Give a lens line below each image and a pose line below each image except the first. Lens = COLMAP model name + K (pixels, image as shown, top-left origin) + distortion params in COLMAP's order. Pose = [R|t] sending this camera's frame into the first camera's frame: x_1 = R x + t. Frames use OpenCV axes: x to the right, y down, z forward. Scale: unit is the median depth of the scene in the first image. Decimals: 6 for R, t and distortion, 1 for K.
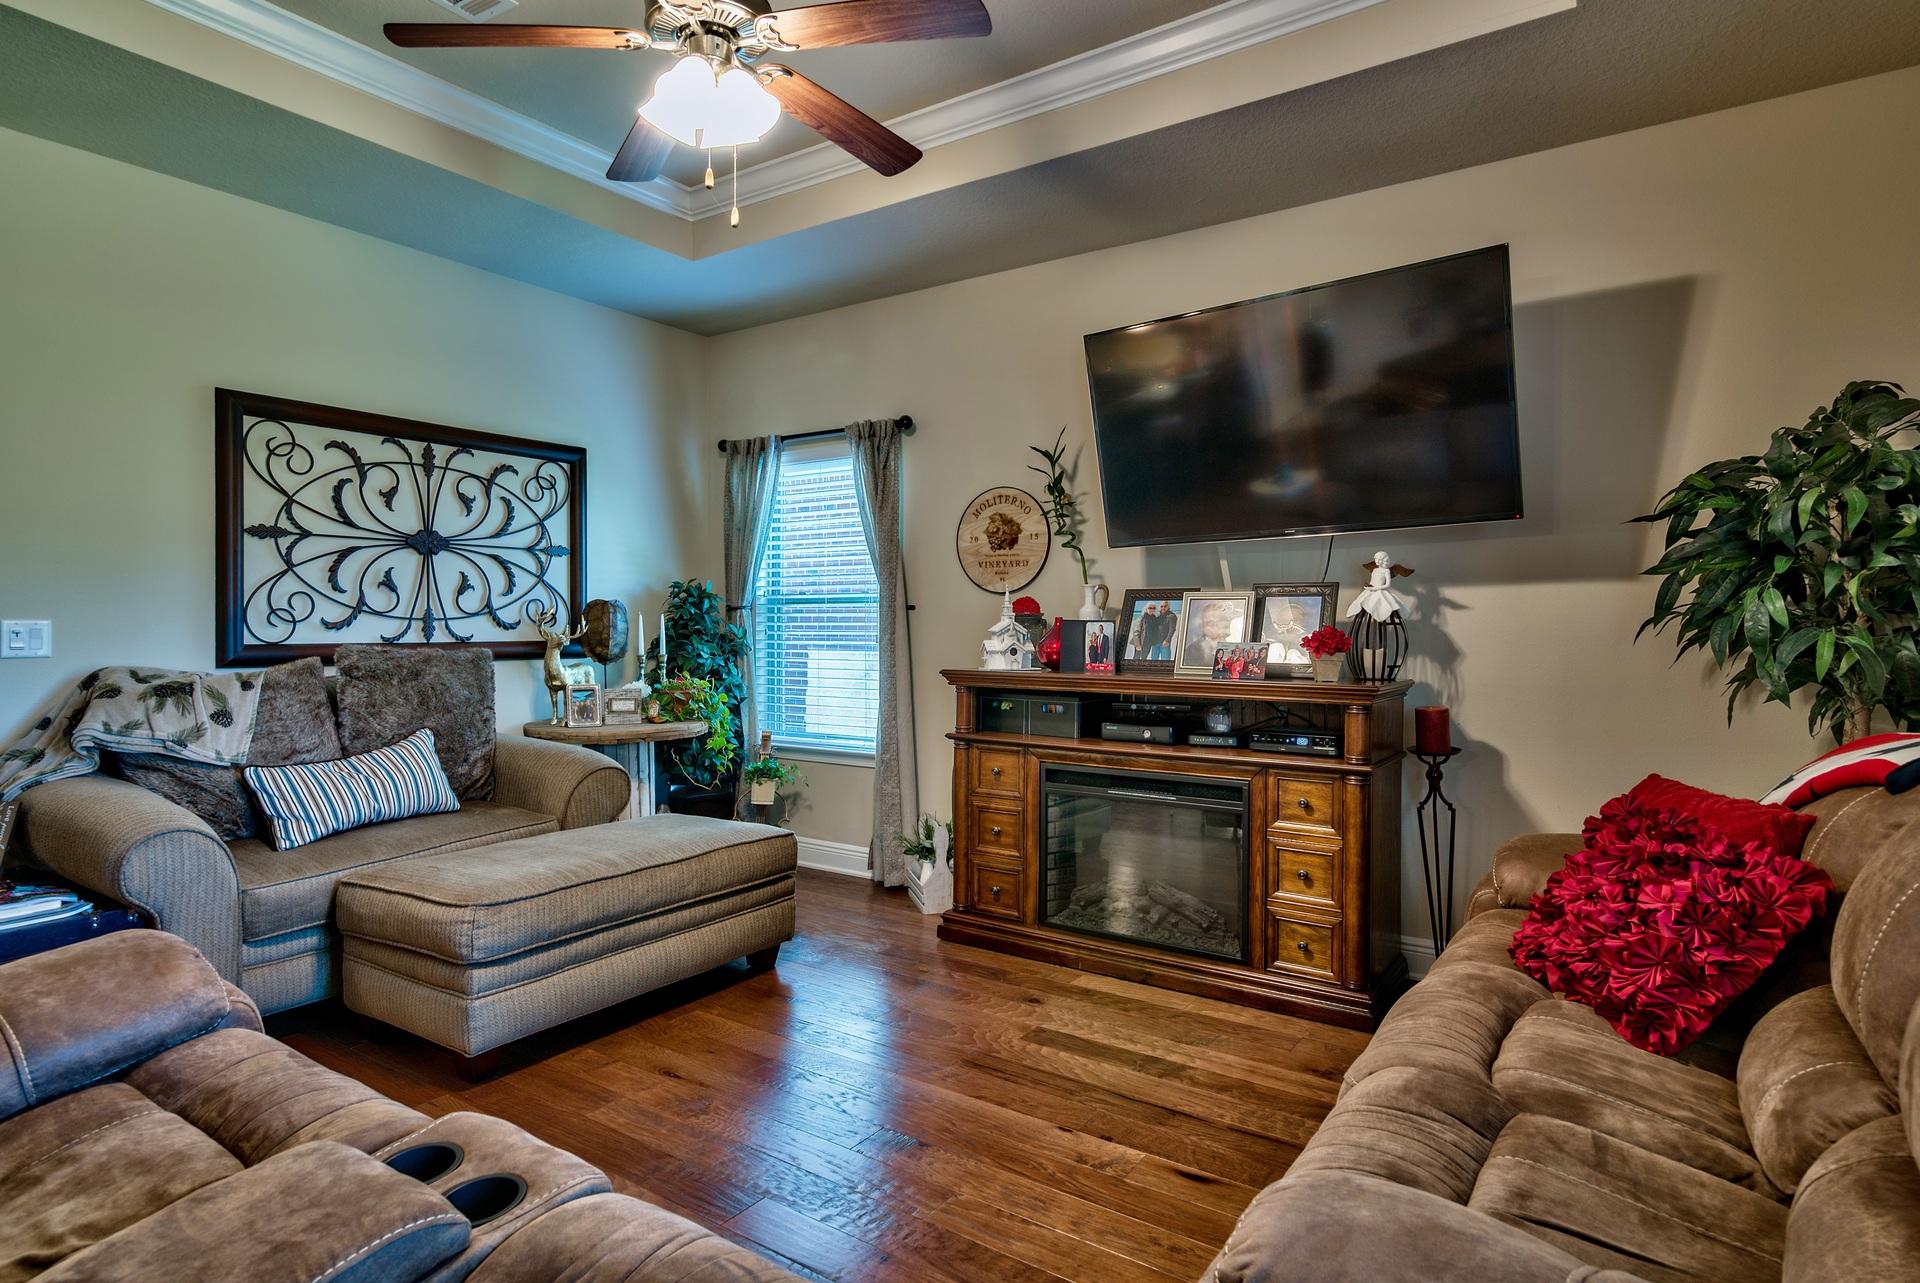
lens RADIAL K [[1000.9, 0, 965.9], [0, 1000.9, 630.7], [0, 0, 1]] dist [0.008067, 0.000136]
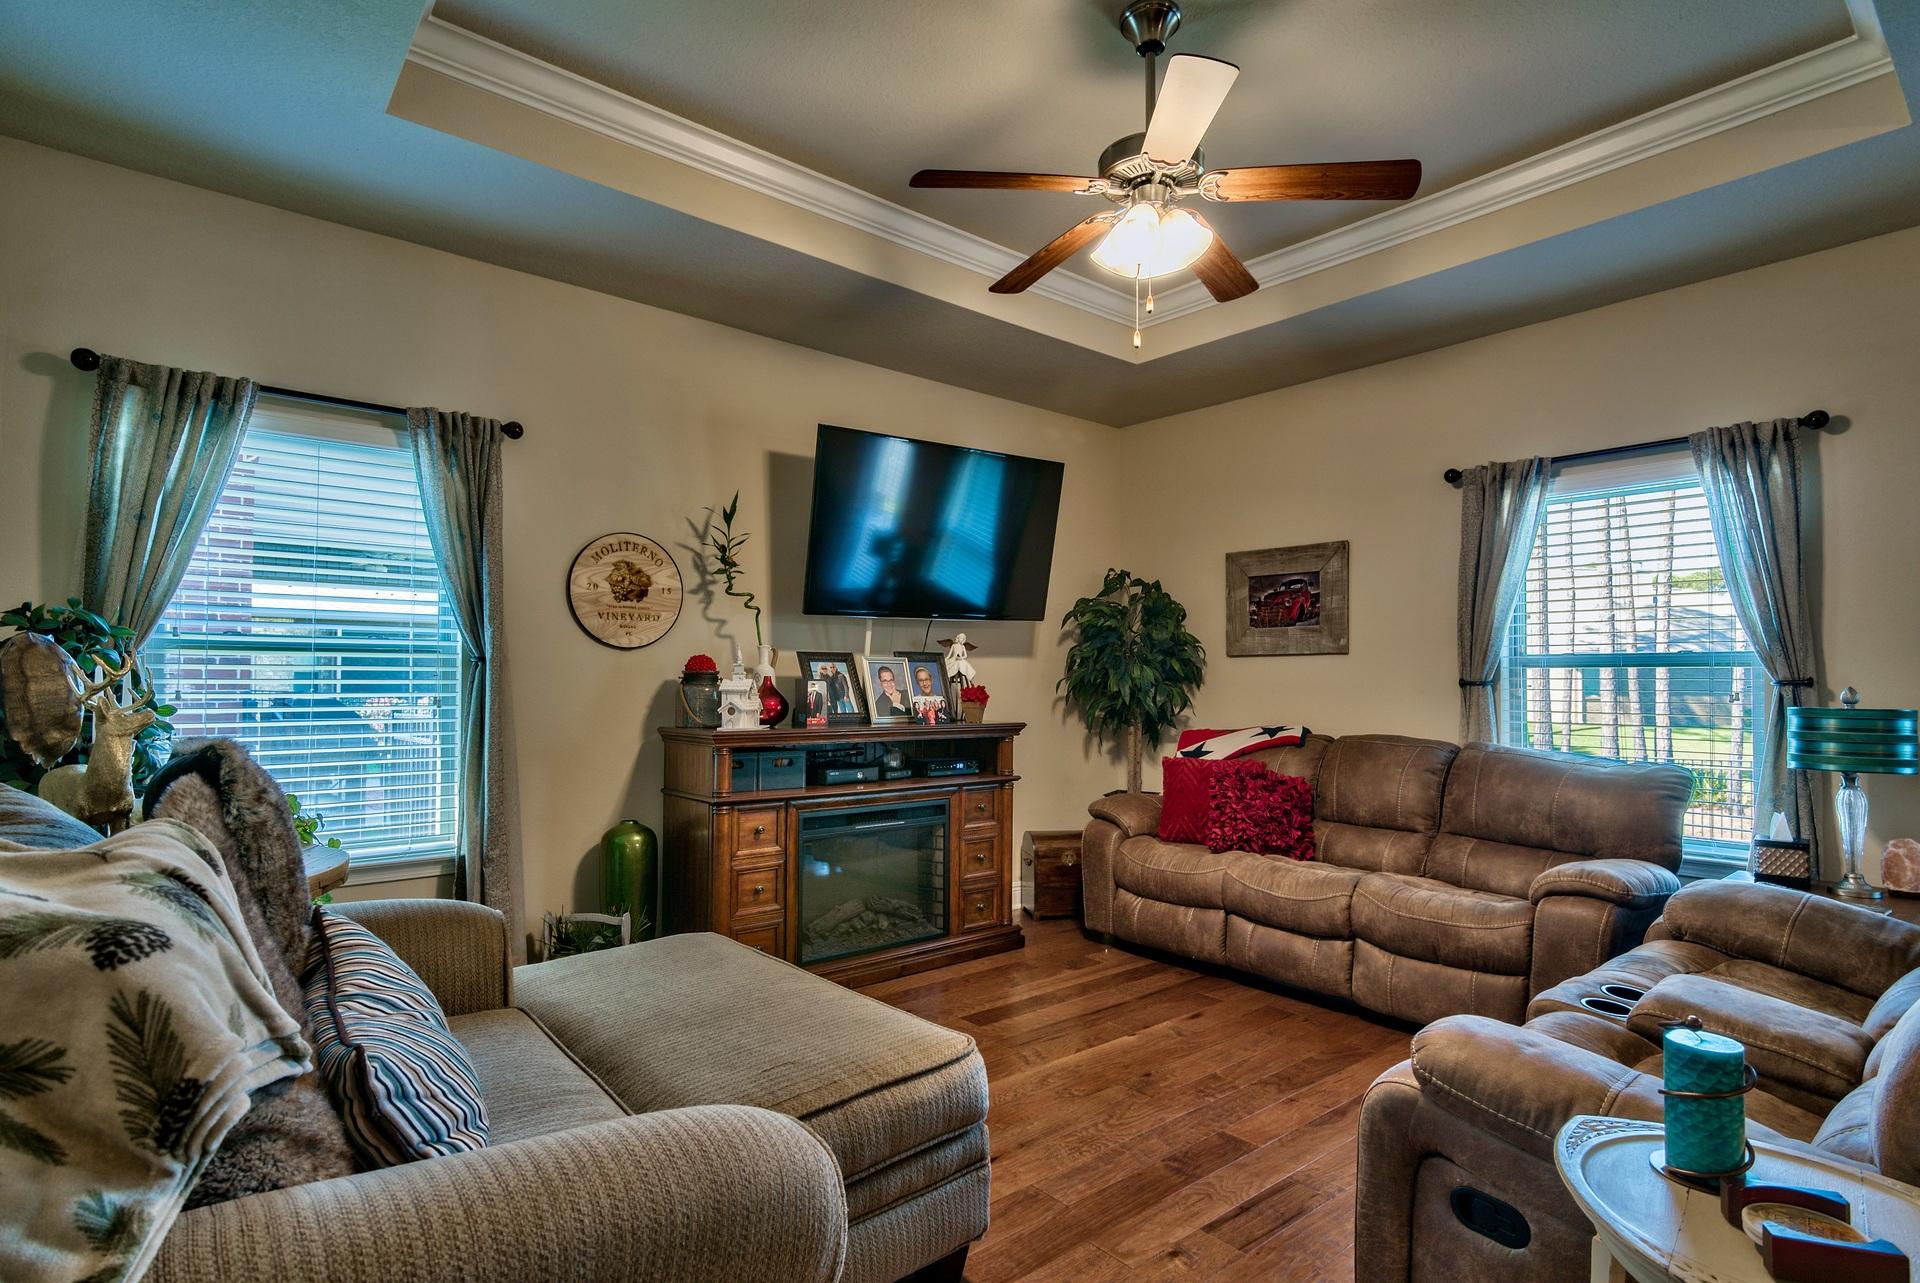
lens RADIAL K [[950.5, 0, 925.3], [0, 950.5, 668.2], [0, 0, 1]] dist [-0.002112, -0.001288]
pose [[0.297475, 0.014196, 0.954624, -0.824715], [0.006370, 0.999838, -0.016853, -0.003702], [-0.954708, 0.011094, 0.297336, 0.557832]]
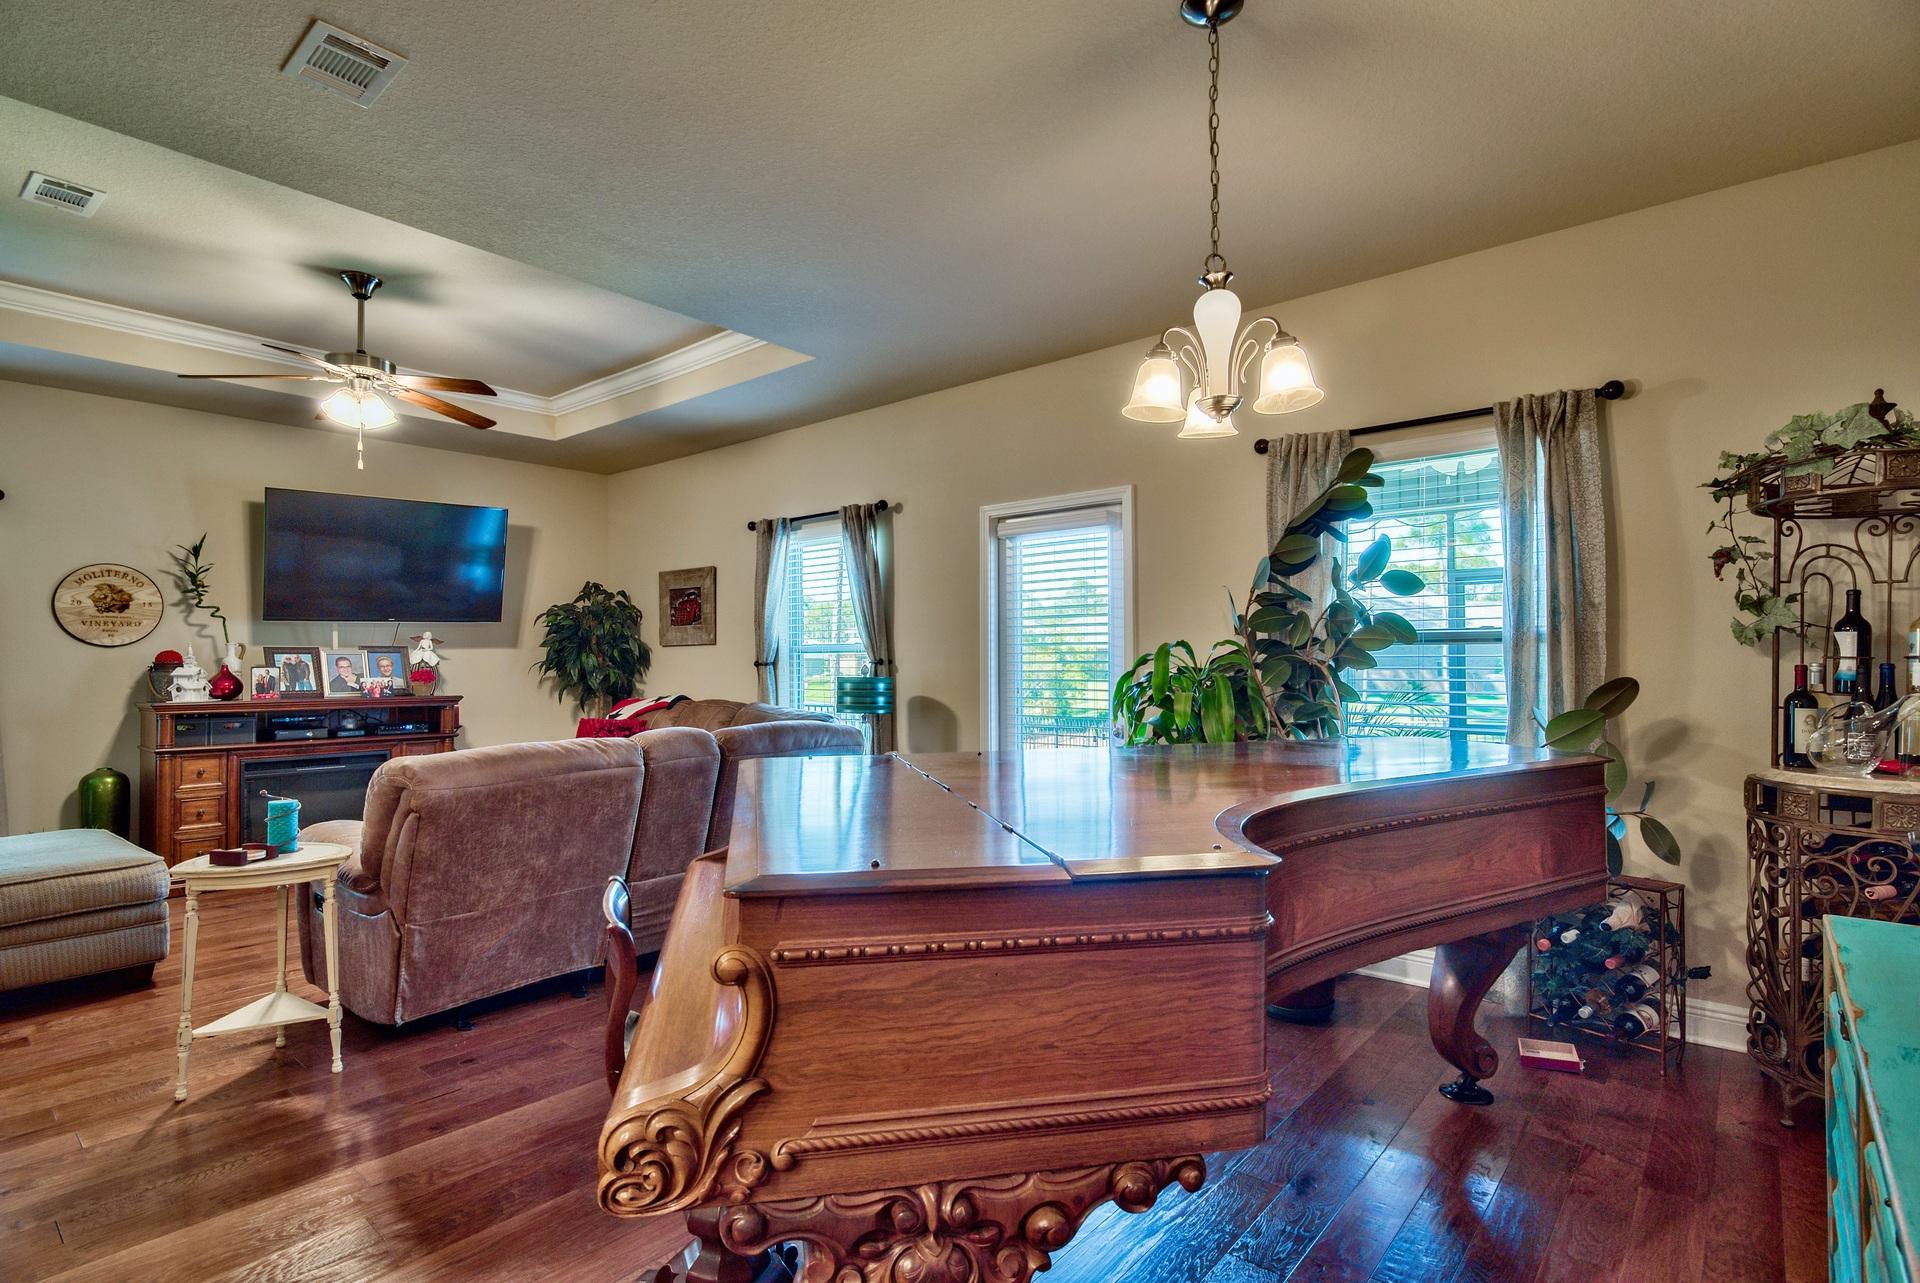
lens RADIAL K [[950.5, 0, 940.7], [0, 950.5, 654.9], [0, 0, 1]] dist [-0.002112, -0.001288]
pose [[0.126996, 0.008894, 0.991863, -1.194185], [0.018618, 0.999762, -0.011348, 0.007896], [-0.991729, 0.019907, 0.126800, -0.239122]]
